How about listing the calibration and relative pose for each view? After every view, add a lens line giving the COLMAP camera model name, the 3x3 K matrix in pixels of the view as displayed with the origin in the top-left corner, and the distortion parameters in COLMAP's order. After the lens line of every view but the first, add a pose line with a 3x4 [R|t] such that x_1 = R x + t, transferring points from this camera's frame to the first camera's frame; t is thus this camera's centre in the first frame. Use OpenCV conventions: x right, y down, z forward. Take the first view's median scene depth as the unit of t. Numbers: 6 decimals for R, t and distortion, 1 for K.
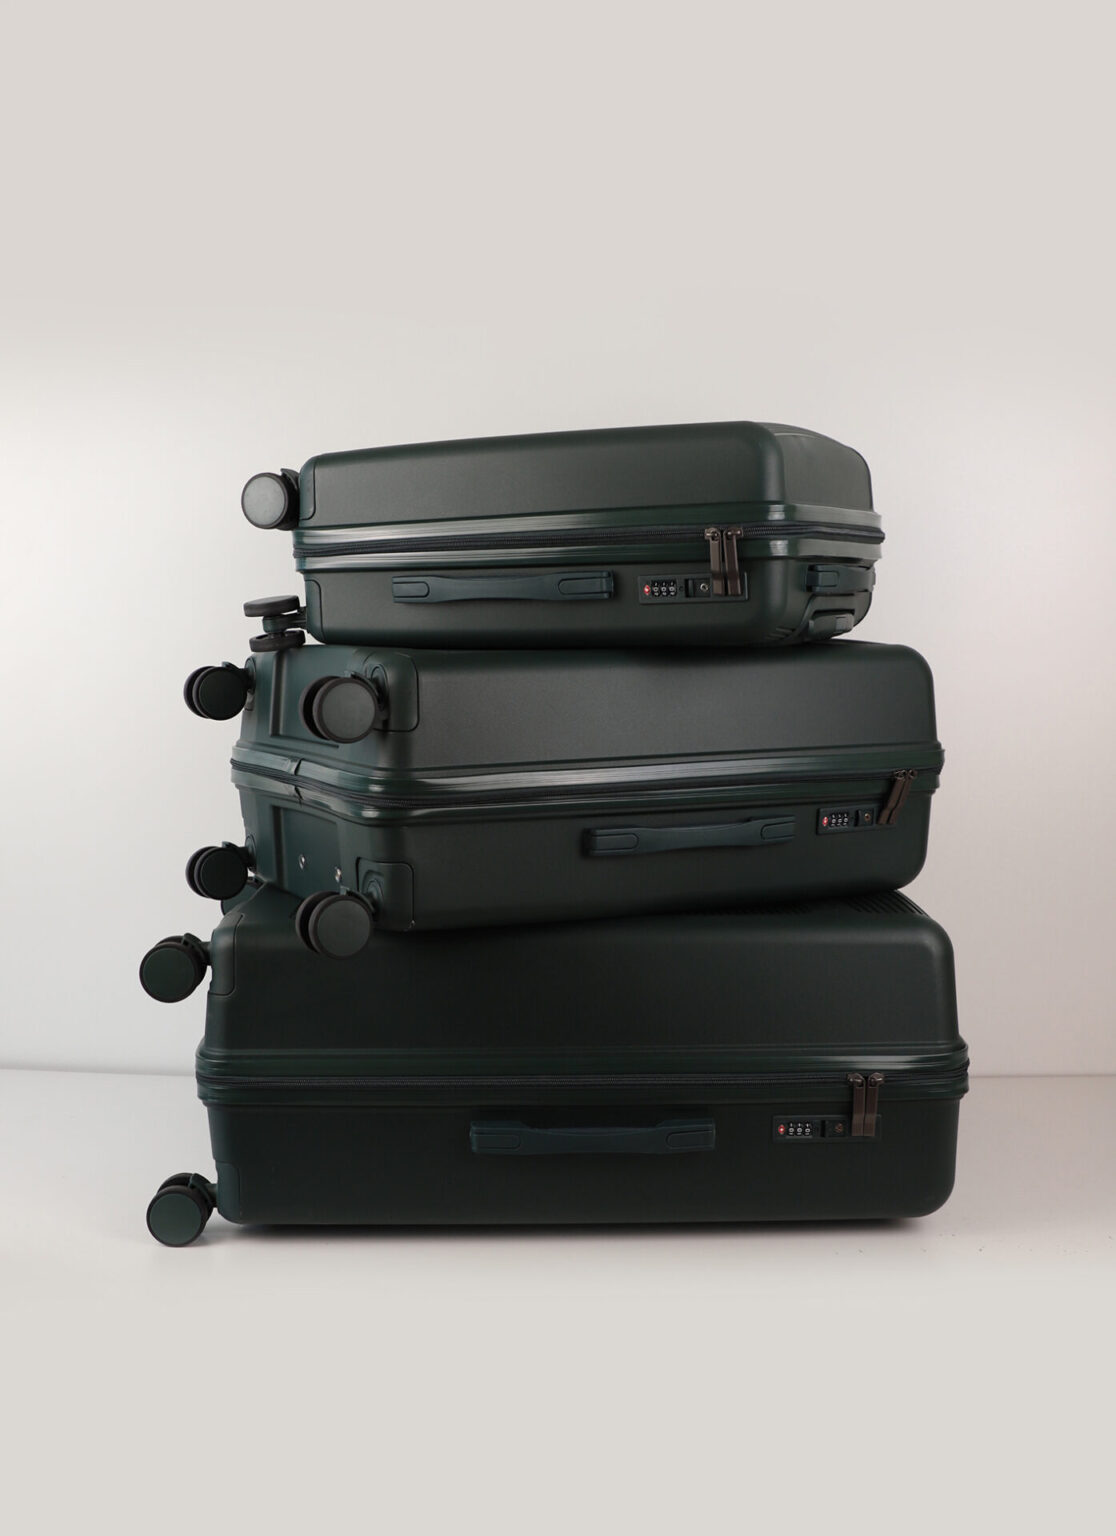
lens RADIAL K [[1537.0, 0, 558.7], [0, 1537.0, 766.6], [0, 0, 1]] dist [-0.105838, 0.009190]
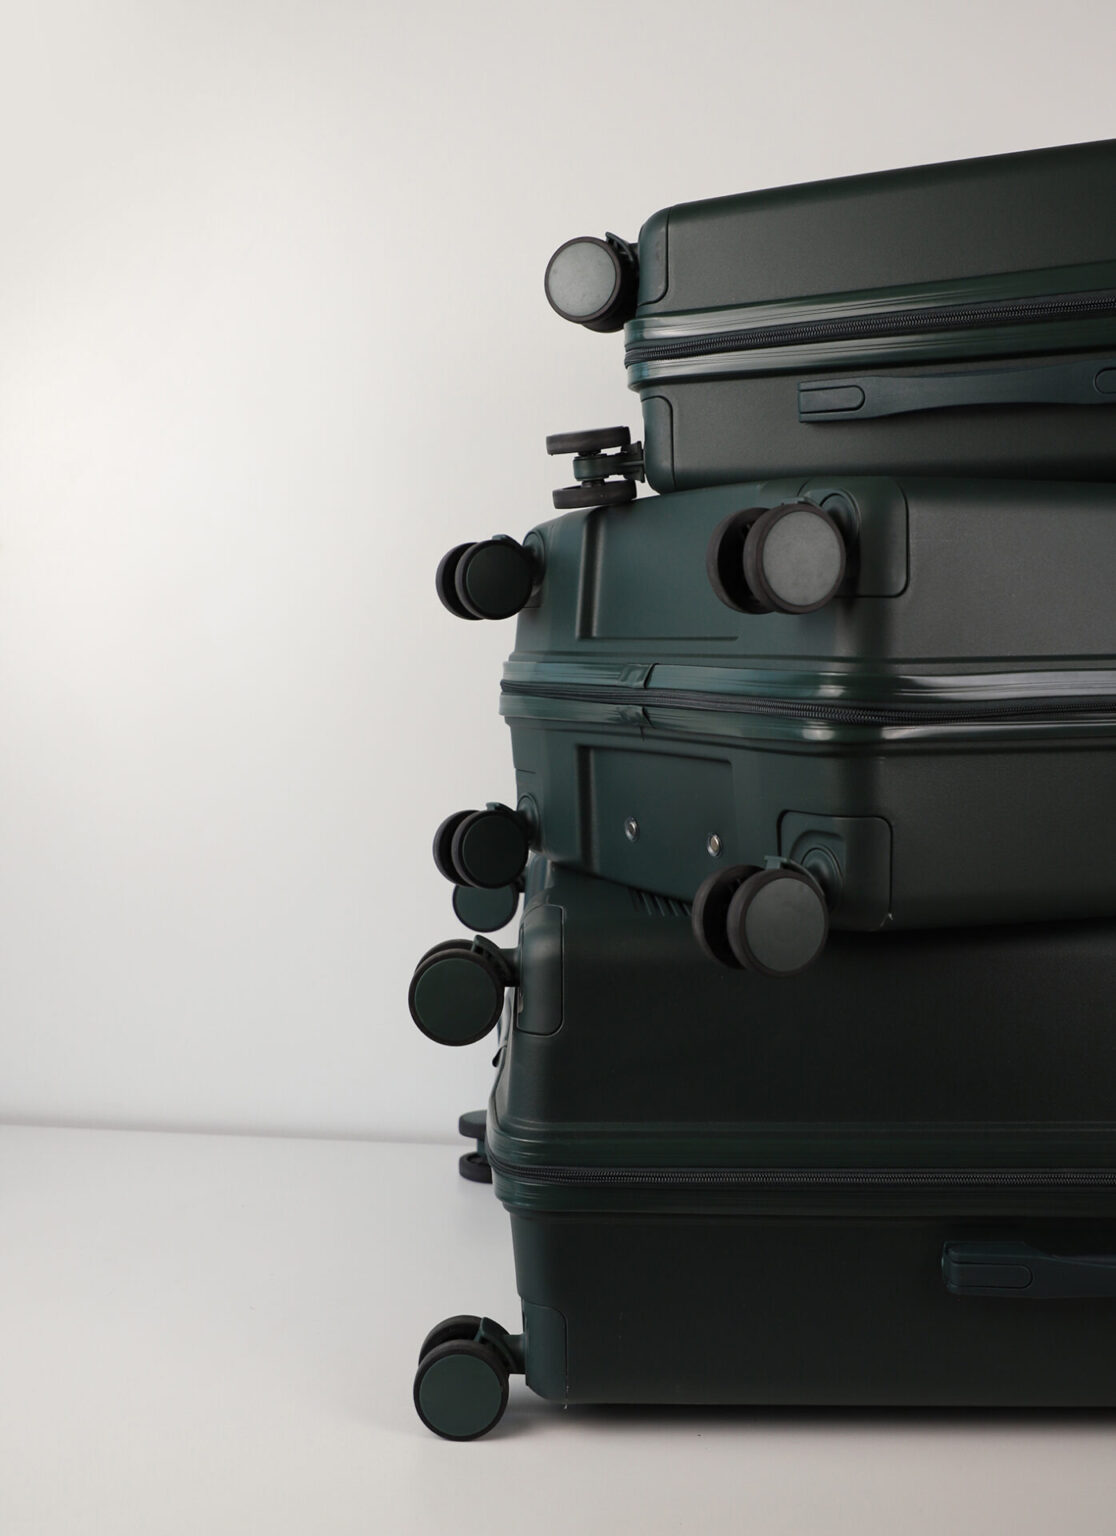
lens RADIAL K [[1537.0, 0, 558.7], [0, 1537.0, 766.6], [0, 0, 1]] dist [-0.105838, 0.009190]
pose [[0.999299, 0.012709, -0.035225, -0.193075], [-0.013368, 0.999739, -0.018537, 0.053078], [0.034980, 0.018995, 0.999207, 0.378181]]
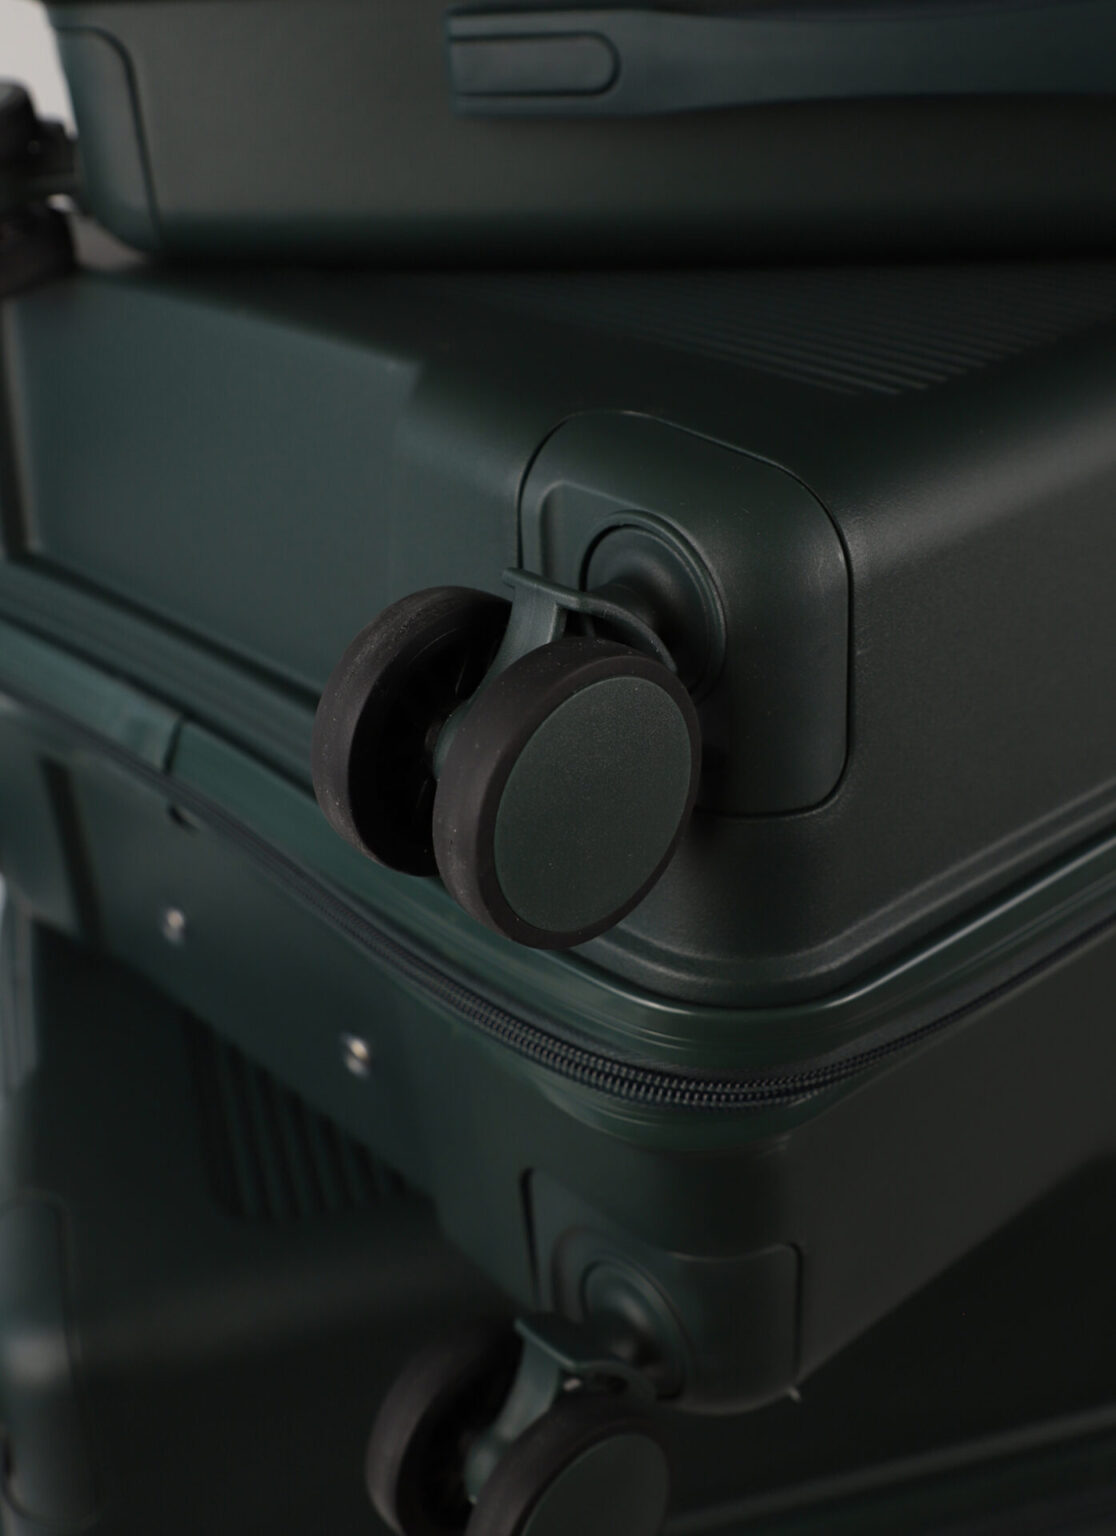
lens RADIAL K [[1537.0, 0, 558.7], [0, 1537.0, 766.6], [0, 0, 1]] dist [-0.105838, 0.009190]
pose [[0.964021, -0.140657, 0.225564, -0.172527], [0.044029, 0.921307, 0.386335, -0.108025], [-0.262155, -0.362504, 0.894352, 0.756624]]
